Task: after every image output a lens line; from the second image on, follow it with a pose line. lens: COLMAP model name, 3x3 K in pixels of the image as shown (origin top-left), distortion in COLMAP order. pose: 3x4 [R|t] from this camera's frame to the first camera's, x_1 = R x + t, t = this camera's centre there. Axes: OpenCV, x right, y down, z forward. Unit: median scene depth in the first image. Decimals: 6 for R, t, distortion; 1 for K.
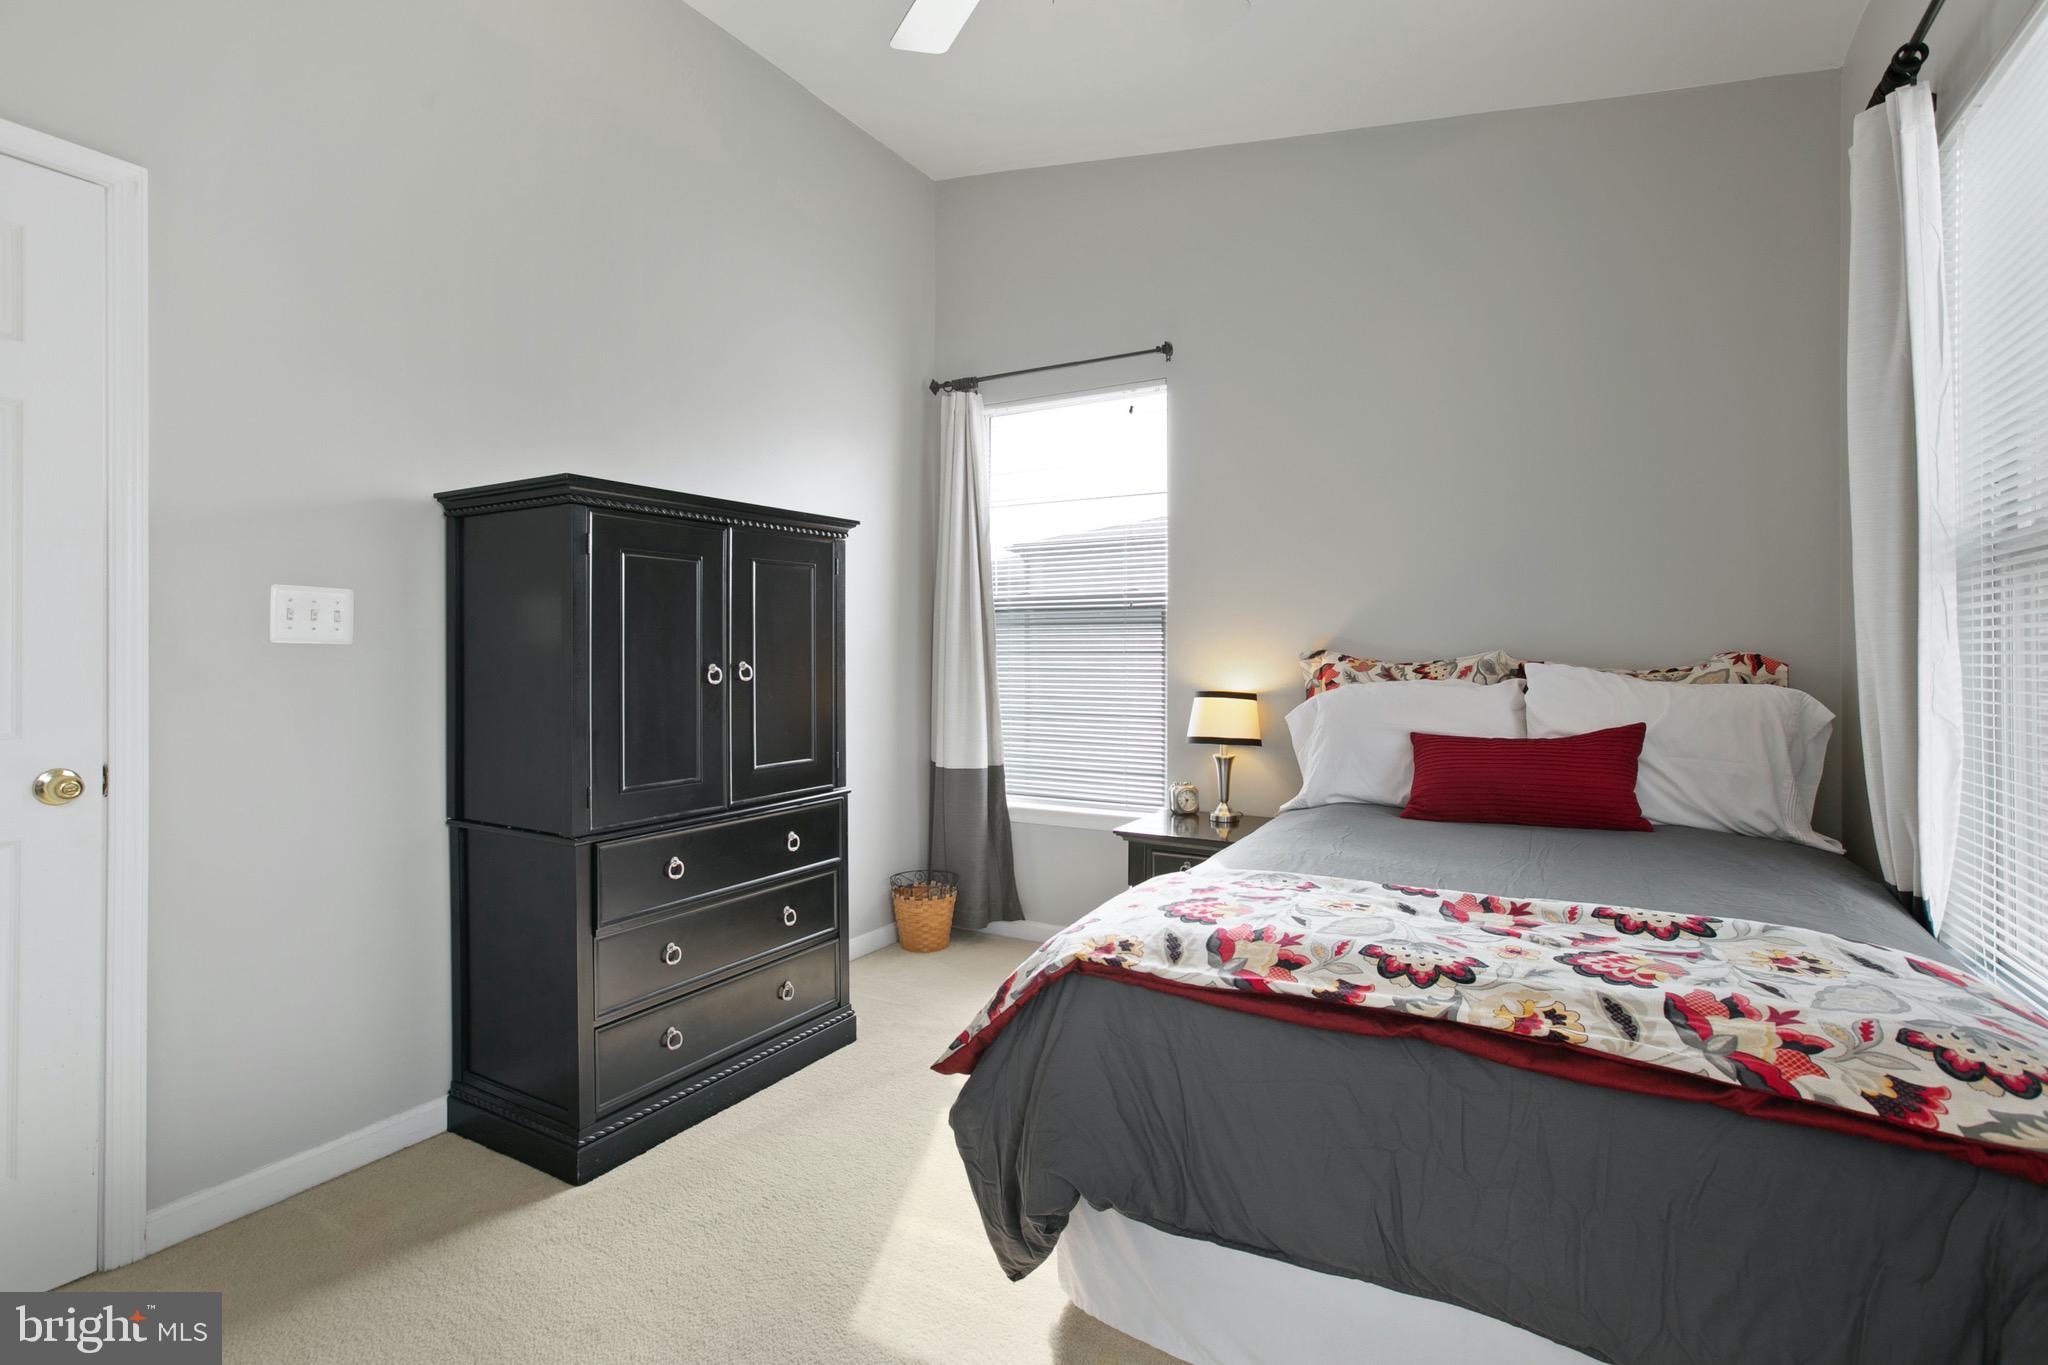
lens RADIAL K [[950.7, 0, 1030.6], [0, 950.7, 645.6], [0, 0, 1]] dist [-0.001140, -0.000189]
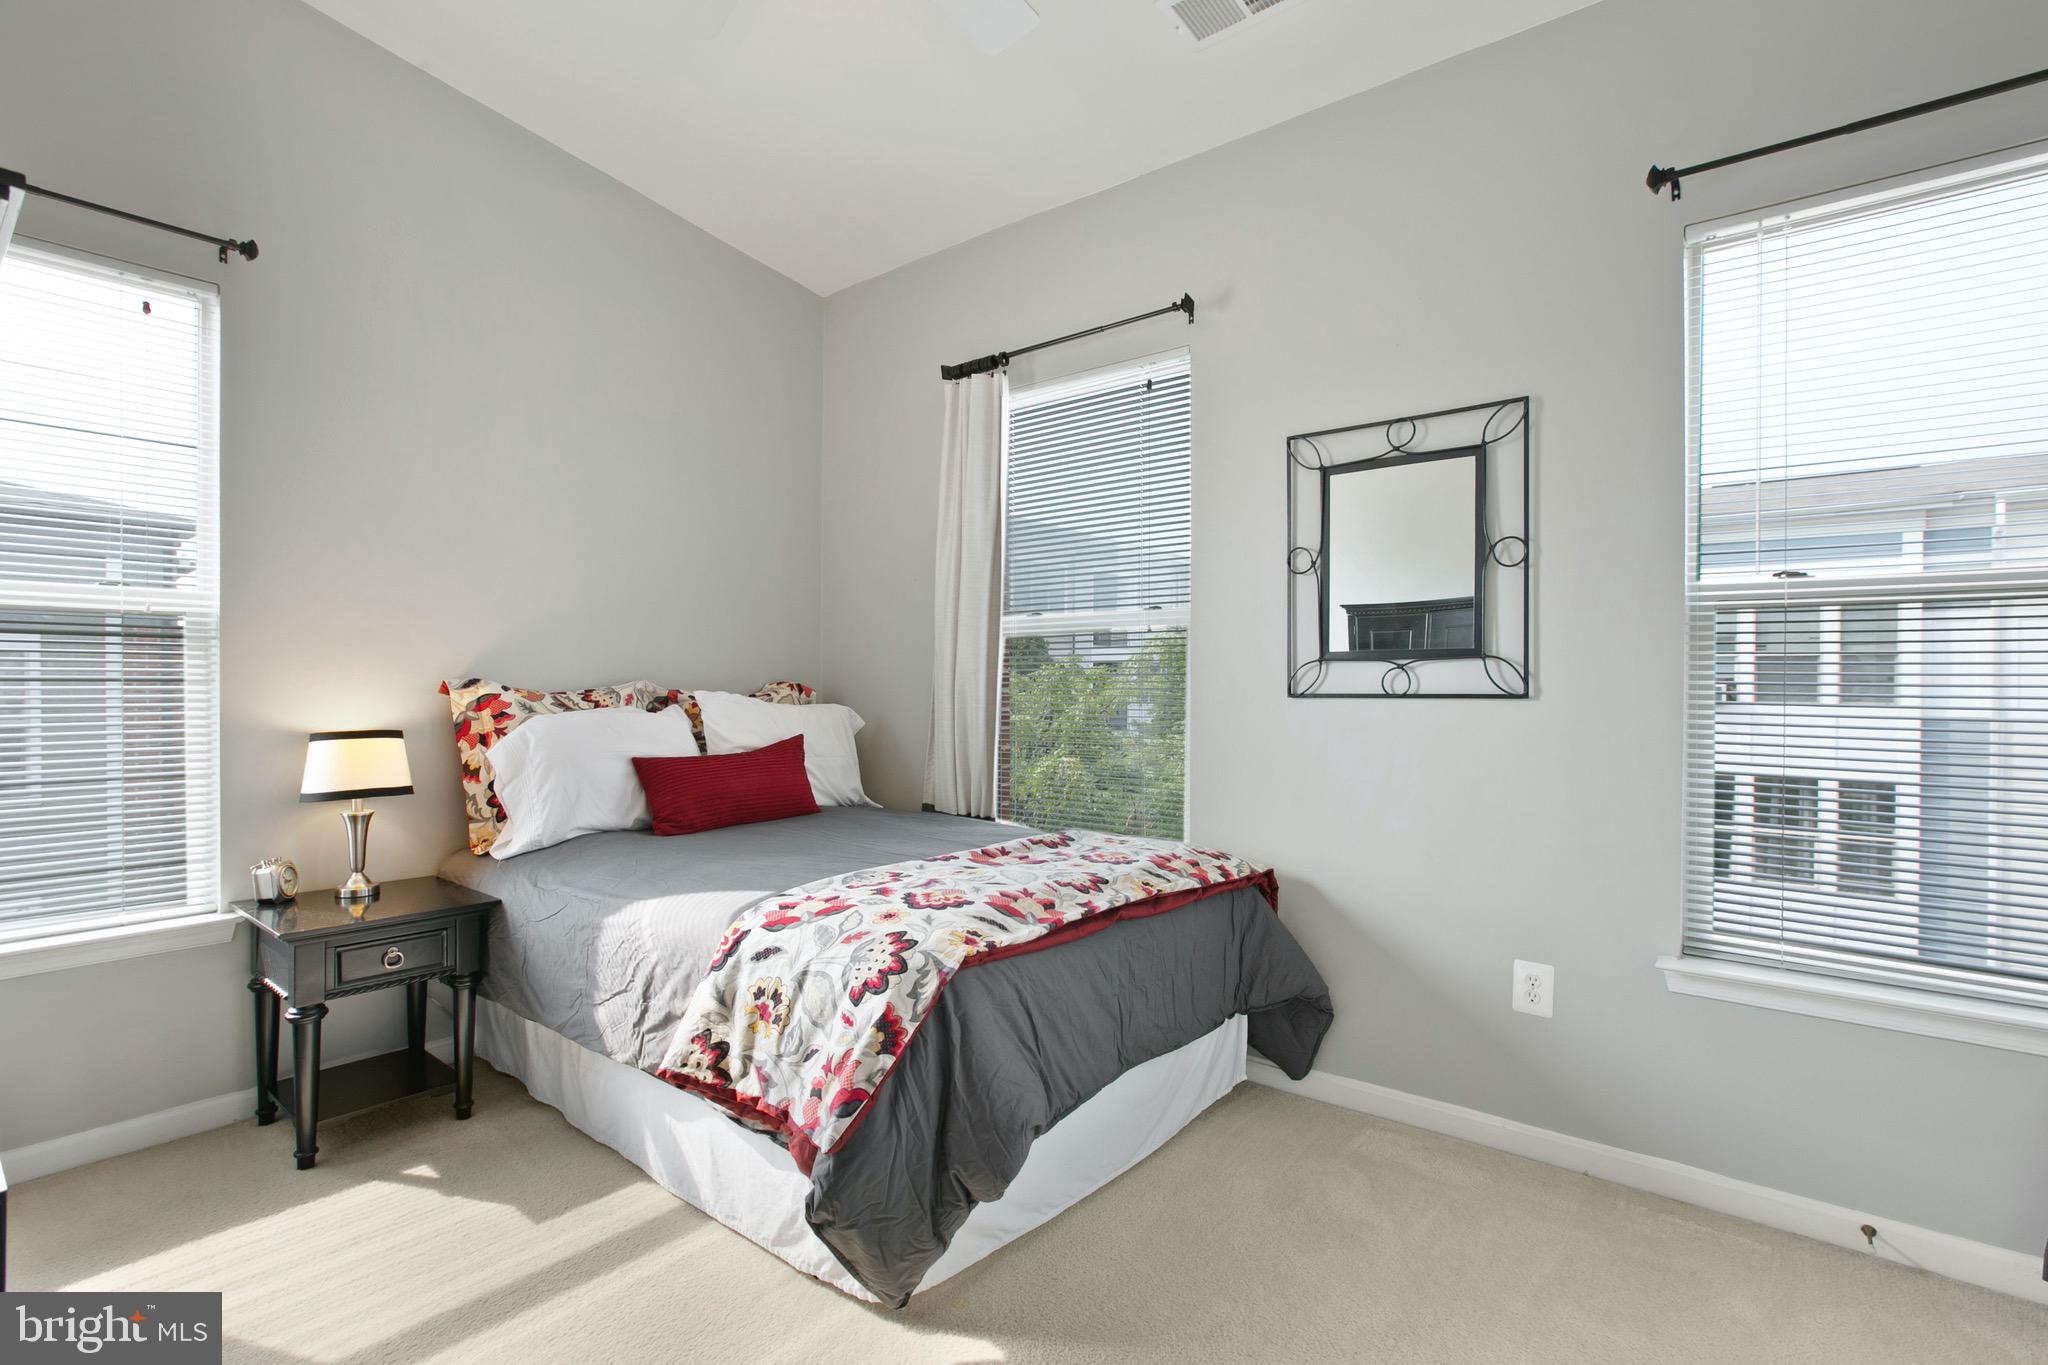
lens RADIAL K [[934.7, 0, 1036.3], [0, 934.7, 677.8], [0, 0, 1]] dist [-0.049649, 0.029810]
pose [[0.189612, 0.004431, 0.981849, -0.467186], [-0.010437, 0.999942, -0.002497, 0.000444], [-0.981804, -0.009774, 0.189648, 0.328672]]
